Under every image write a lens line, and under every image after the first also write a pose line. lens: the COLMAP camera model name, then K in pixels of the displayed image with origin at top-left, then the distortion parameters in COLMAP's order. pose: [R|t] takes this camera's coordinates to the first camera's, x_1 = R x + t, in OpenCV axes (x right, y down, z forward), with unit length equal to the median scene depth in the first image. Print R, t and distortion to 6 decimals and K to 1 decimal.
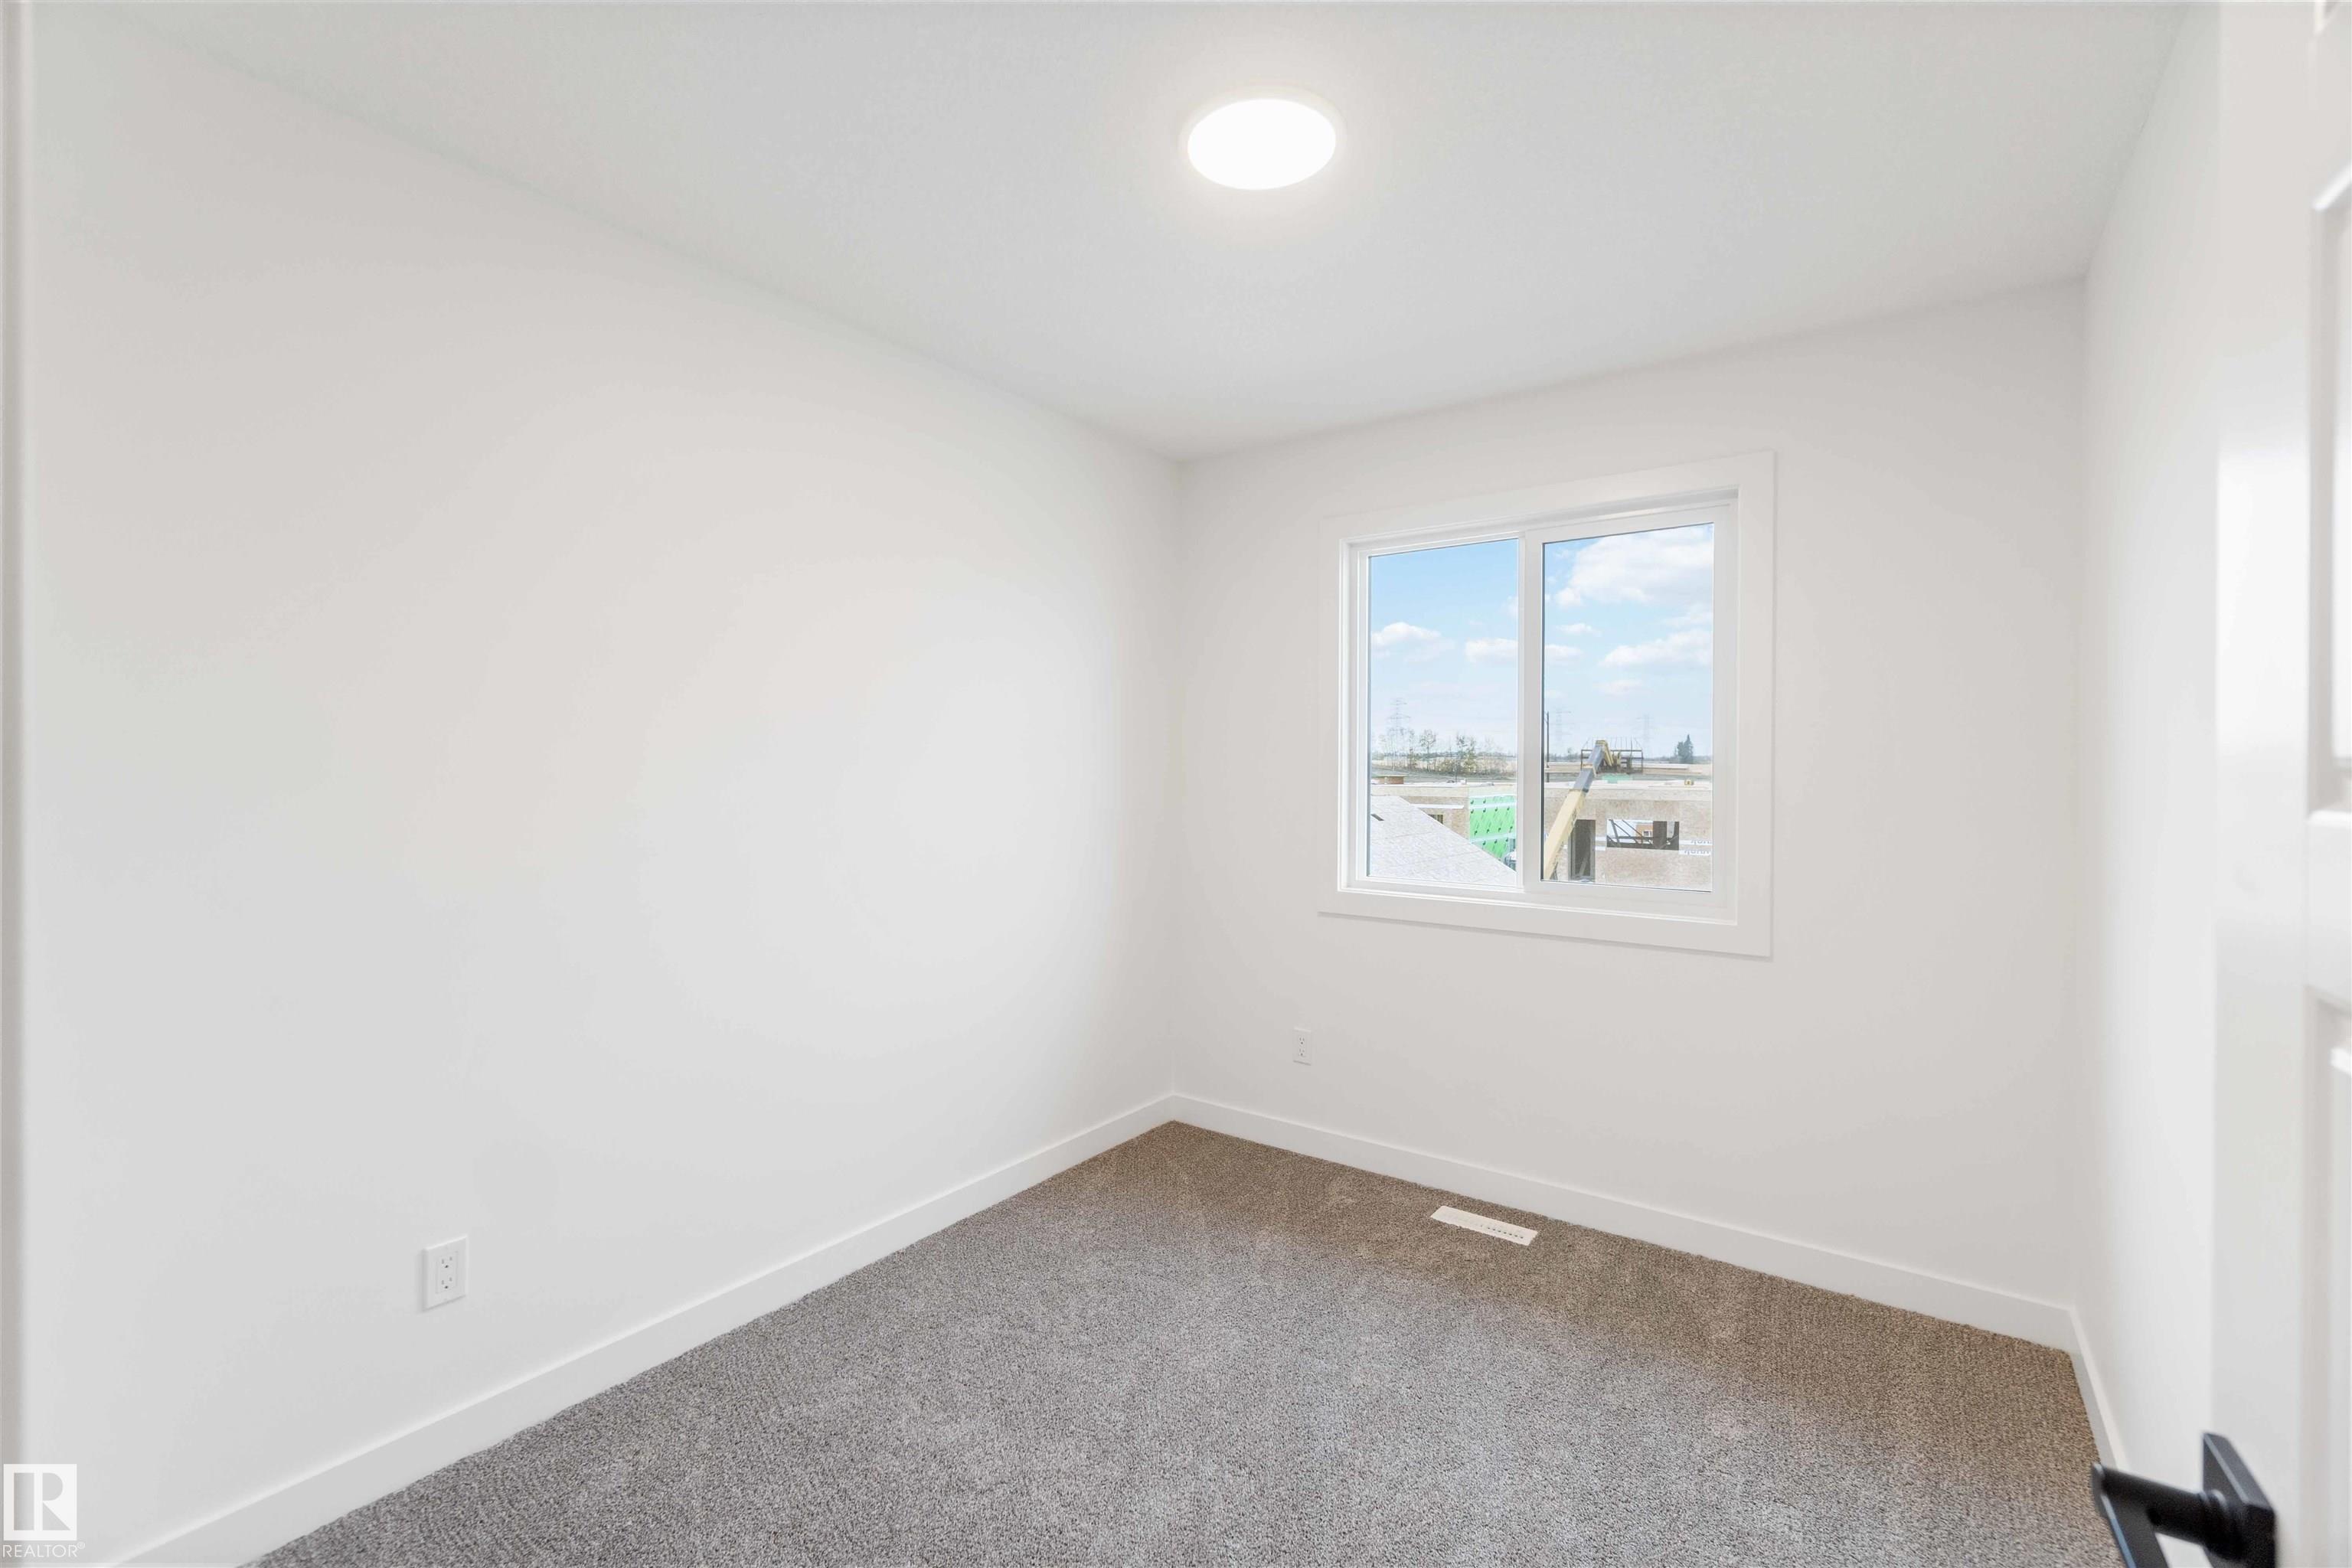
lens RADIAL K [[1033.1, 0, 1171.5], [0, 1033.1, 776.6], [0, 0, 1]] dist [-0.001742, 0.001334]
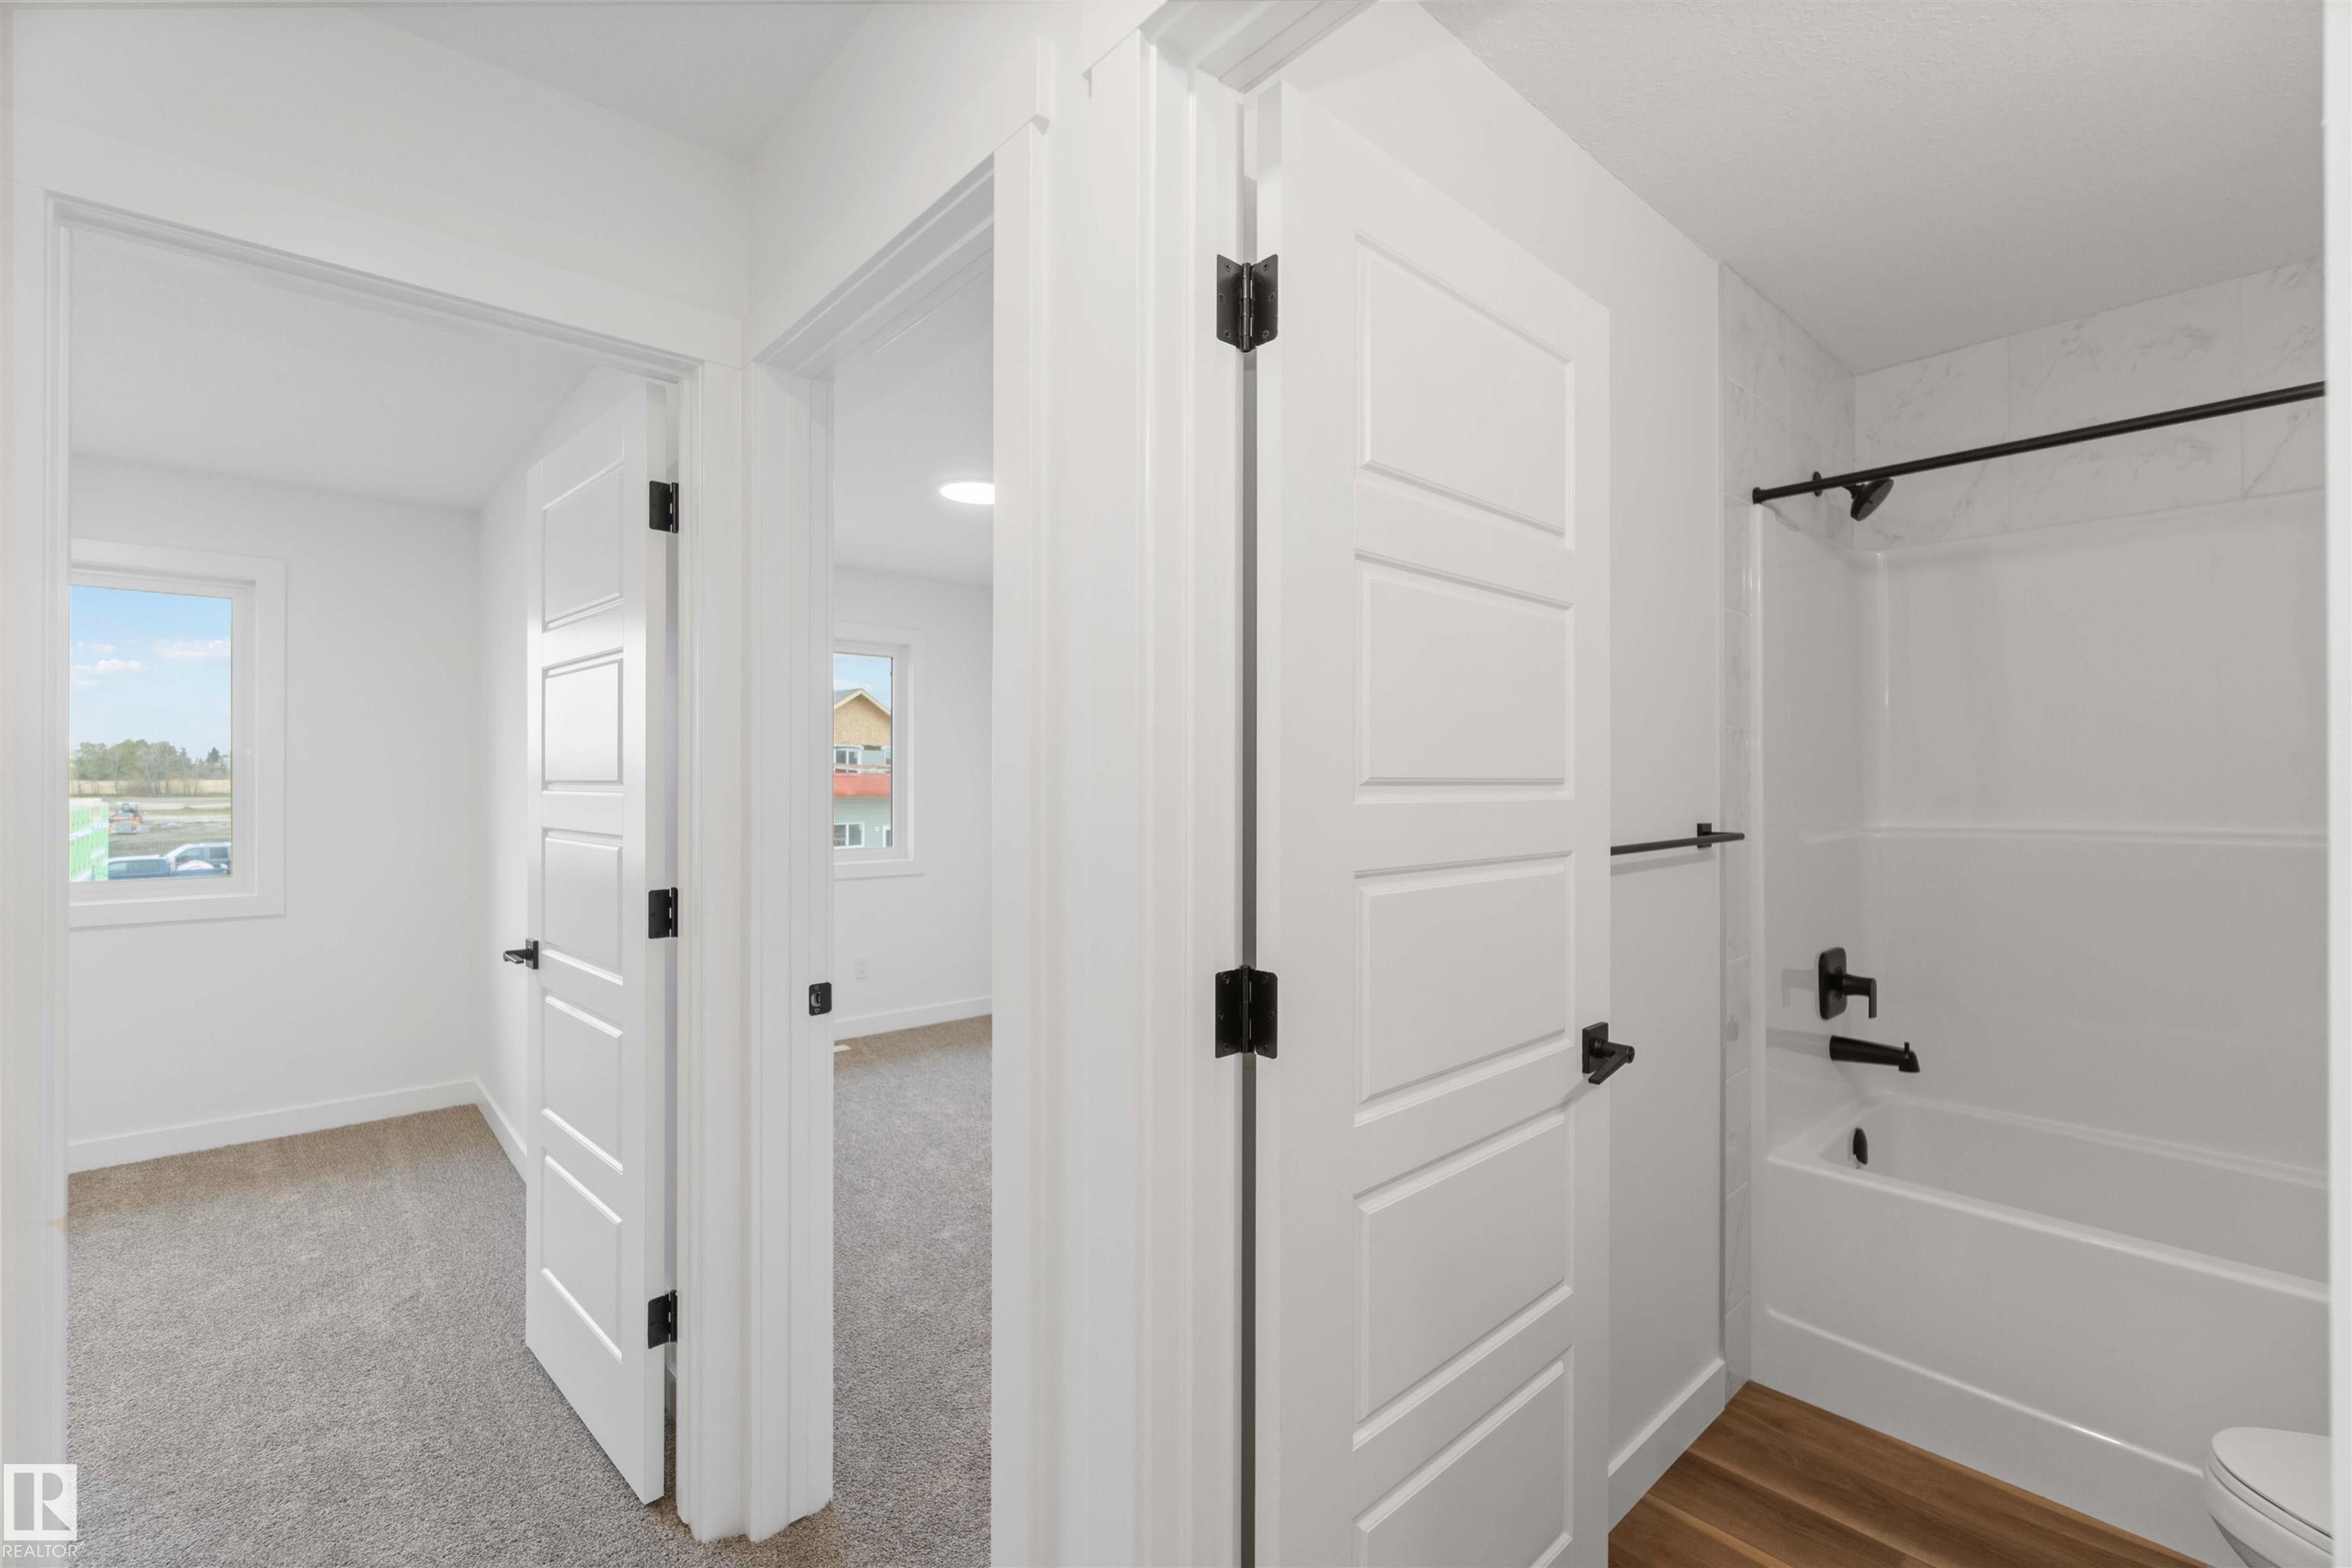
lens RADIAL K [[1011.3, 0, 1168.6], [0, 1011.3, 770.4], [0, 0, 1]] dist [-0.006597, 0.000579]
pose [[0.229959, -0.000385, 0.973200, -0.510003], [0.016578, 0.999856, -0.003522, -0.002567], [-0.973059, 0.016943, 0.229933, -0.536234]]
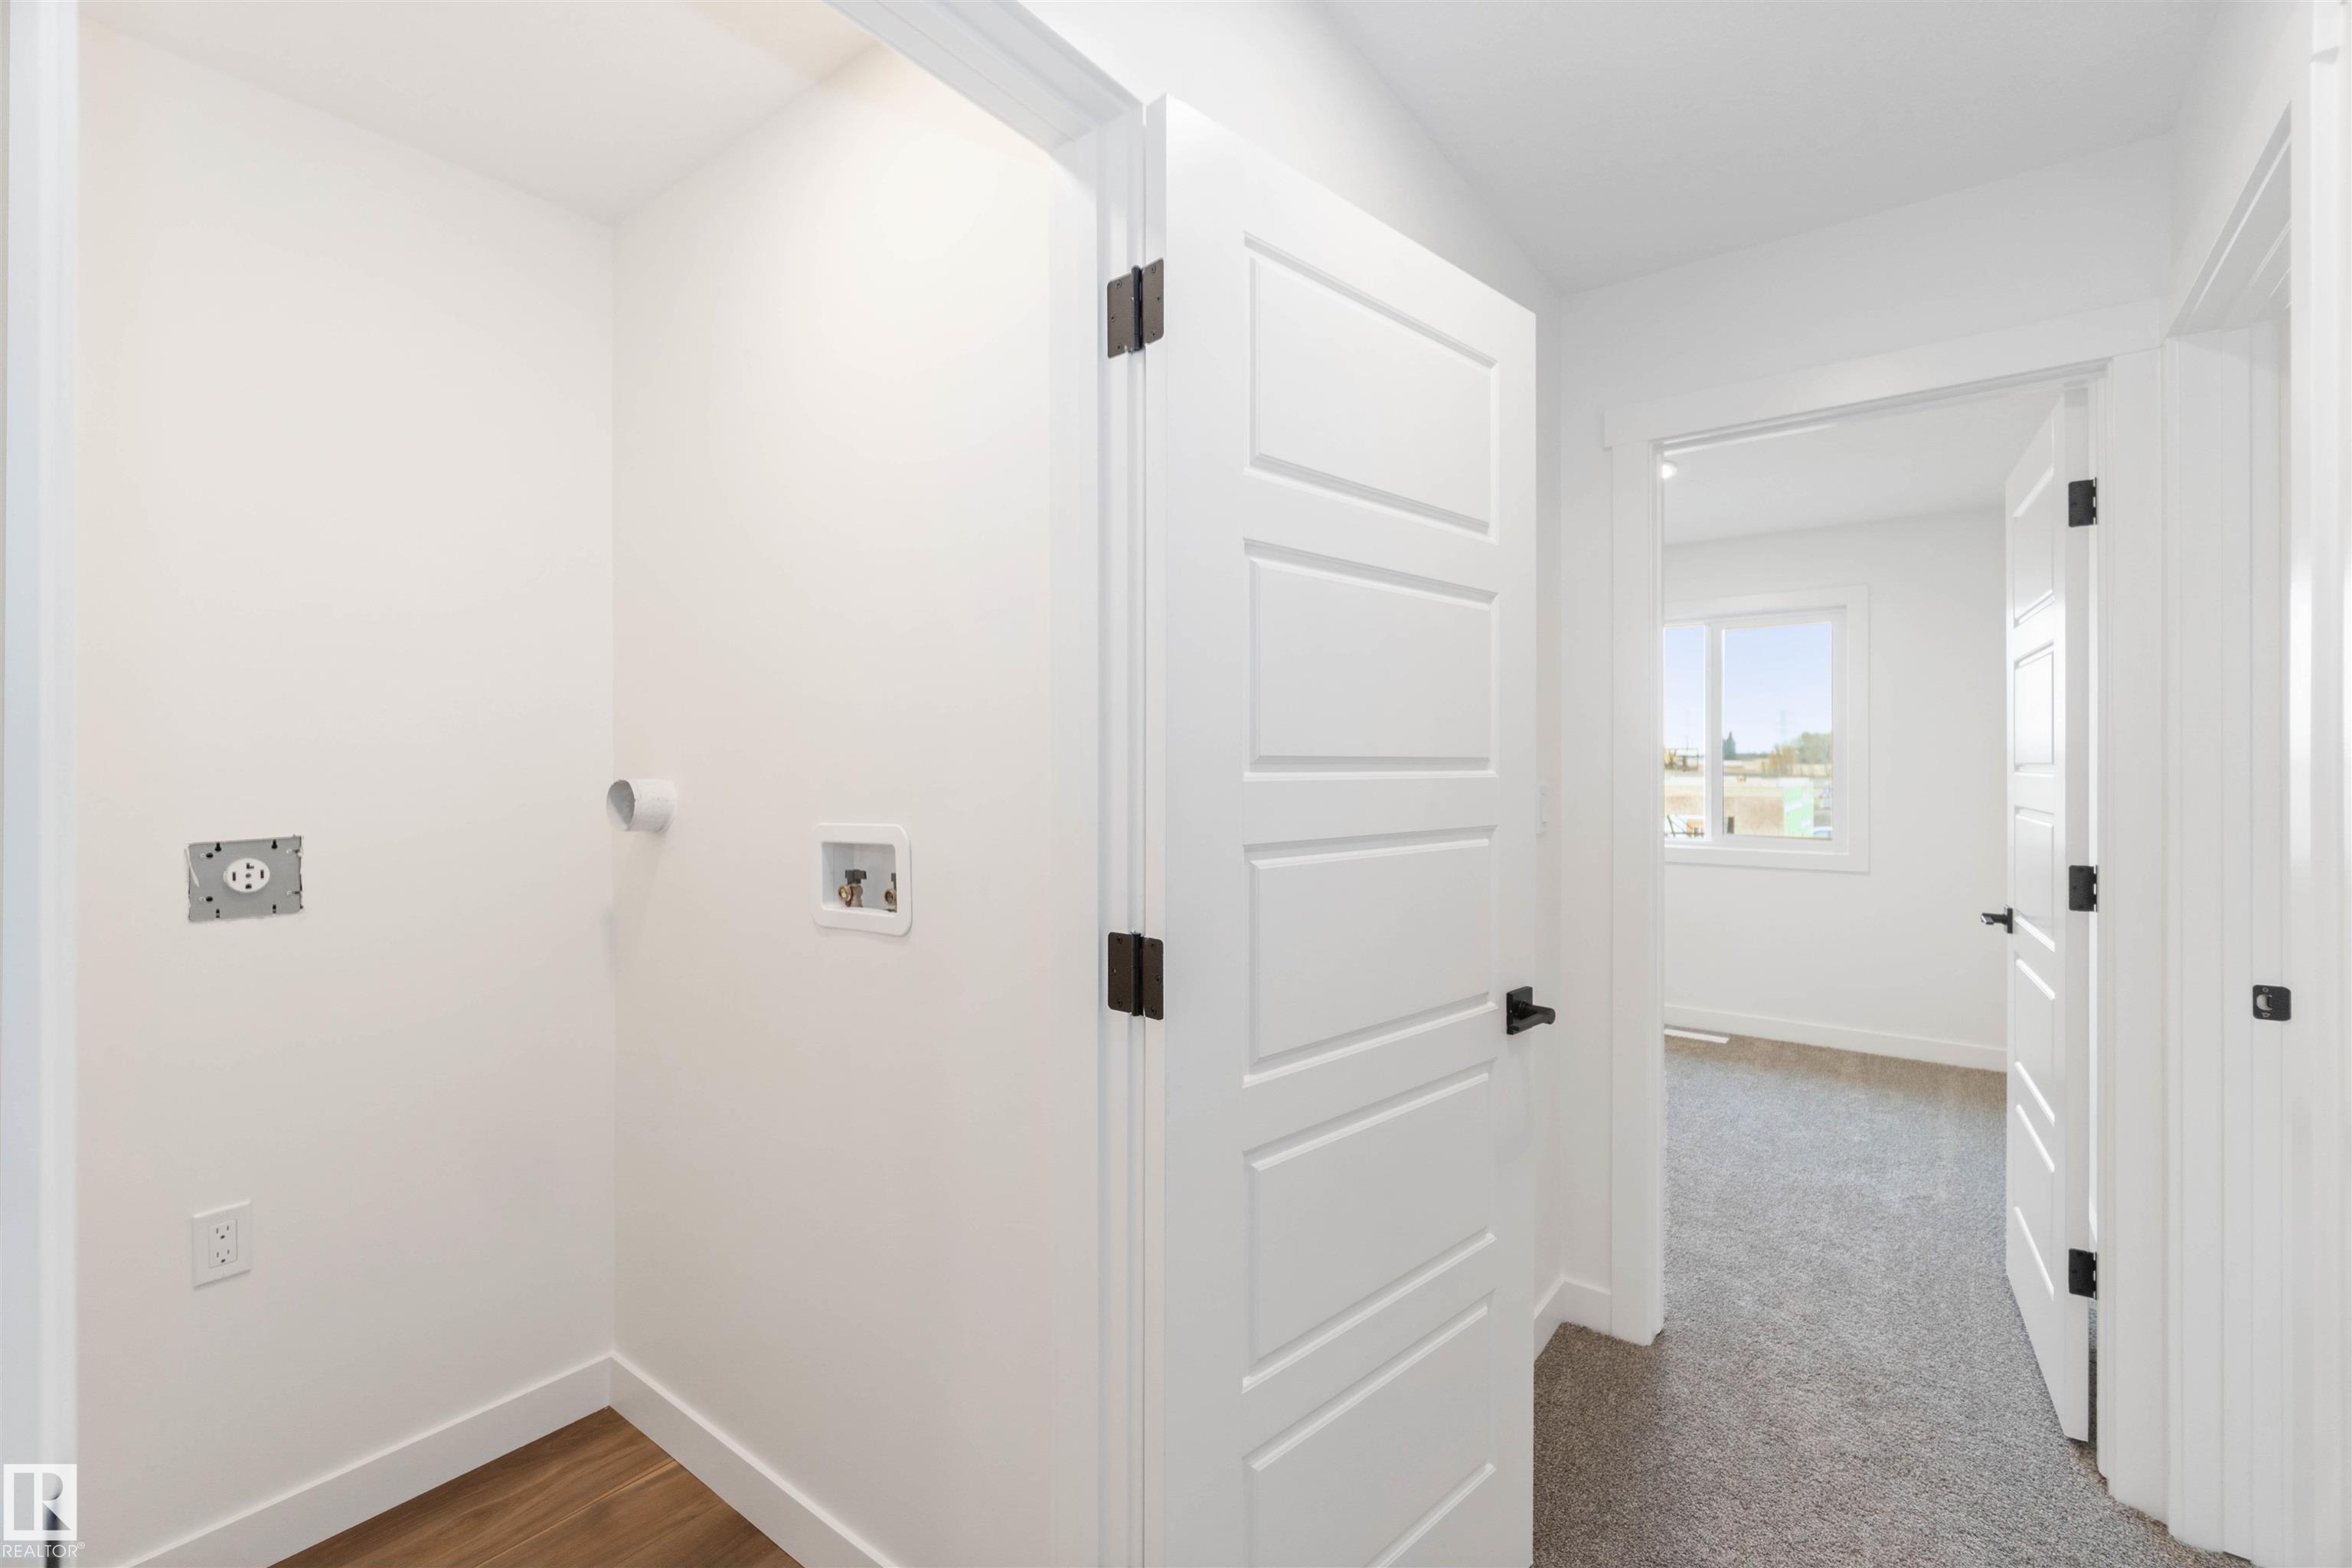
lens RADIAL K [[1011.3, 0, 1168.6], [0, 1011.3, 770.4], [0, 0, 1]] dist [-0.006597, 0.000579]
pose [[0.998935, -0.007439, -0.045539, -0.544824], [0.007107, 0.999947, -0.007430, 0.002006], [0.045592, 0.007099, 0.998935, -0.789917]]
